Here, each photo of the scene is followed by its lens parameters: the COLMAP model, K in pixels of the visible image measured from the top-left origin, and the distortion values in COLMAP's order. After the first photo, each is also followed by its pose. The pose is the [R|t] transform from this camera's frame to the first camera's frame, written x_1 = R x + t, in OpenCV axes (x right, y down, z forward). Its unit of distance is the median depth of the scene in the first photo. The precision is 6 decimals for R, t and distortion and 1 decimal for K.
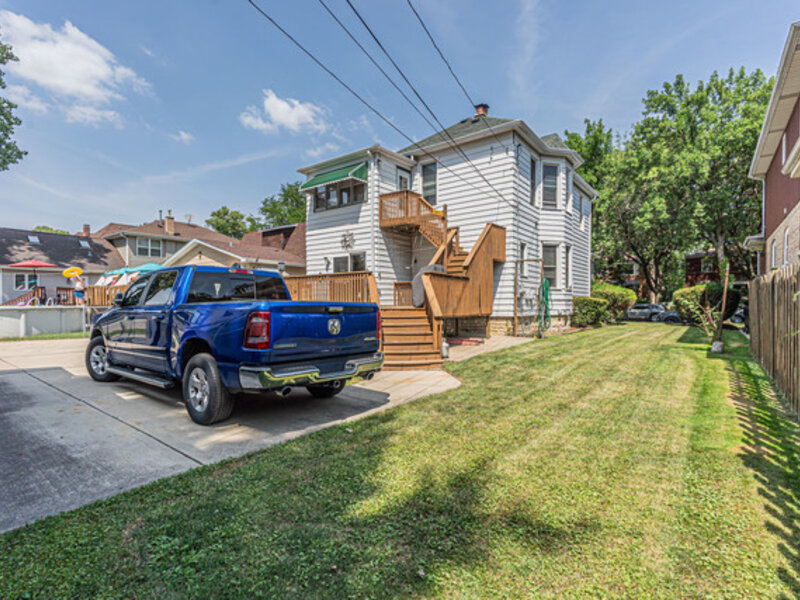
lens RADIAL K [[395.8, 0, 400.0], [0, 395.8, 300.0], [0, 0, 1]] dist [-0.000138, -0.000018]
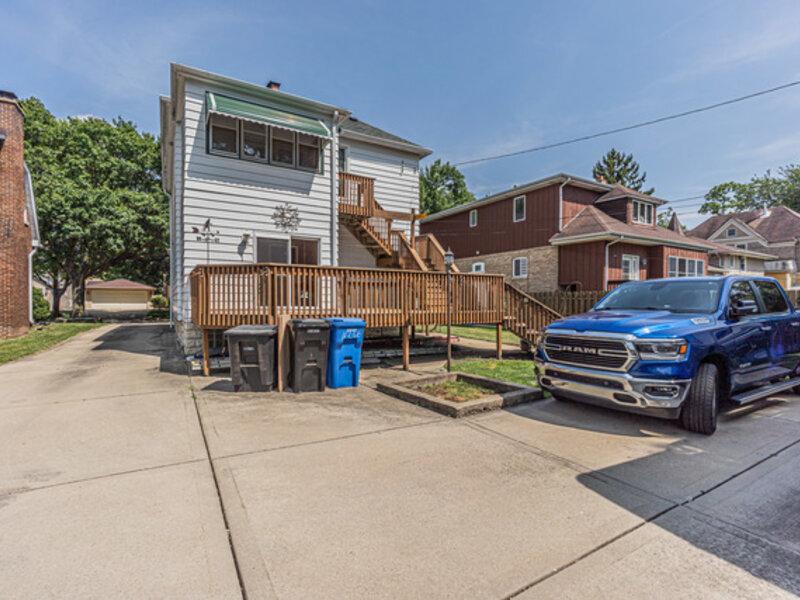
lens RADIAL K [[395.8, 0, 400.0], [0, 395.8, 300.0], [0, 0, 1]] dist [-0.000138, -0.000018]
pose [[0.358623, 0.001504, 0.933481, -0.715744], [-0.007480, 0.999971, 0.001263, -0.005916], [-0.933452, -0.007435, 0.358624, 0.561561]]
